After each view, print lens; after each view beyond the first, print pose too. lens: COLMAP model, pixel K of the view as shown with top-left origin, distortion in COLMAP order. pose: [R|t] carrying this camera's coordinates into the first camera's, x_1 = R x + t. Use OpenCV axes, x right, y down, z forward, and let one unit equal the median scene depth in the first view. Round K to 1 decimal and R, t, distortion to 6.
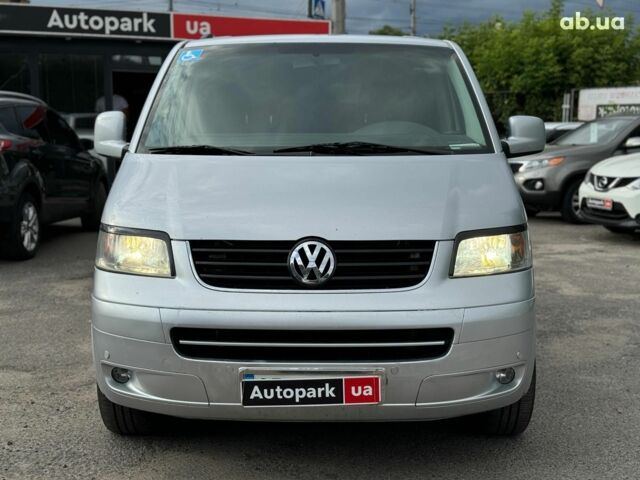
lens RADIAL K [[913.7, 0, 320.0], [0, 913.7, 240.0], [0, 0, 1]] dist [0.151097, -0.042718]
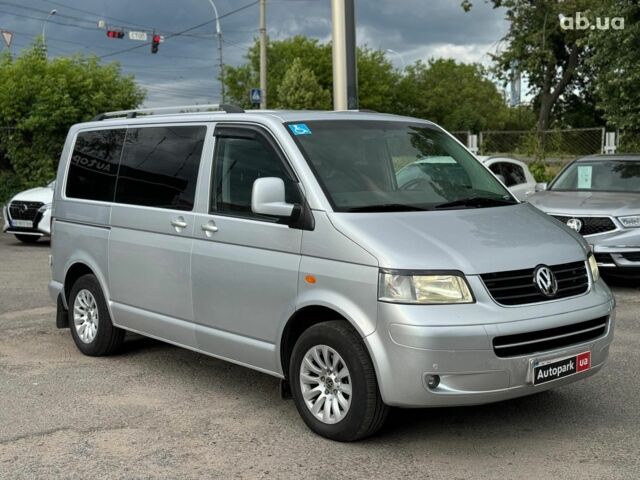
lens RADIAL K [[913.7, 0, 320.0], [0, 913.7, 240.0], [0, 0, 1]] dist [0.151097, -0.042718]
pose [[0.750793, -0.065066, 0.657326, -1.240688], [0.083668, 0.996489, 0.003073, -0.076642], [-0.655218, 0.052689, 0.753600, 0.112561]]
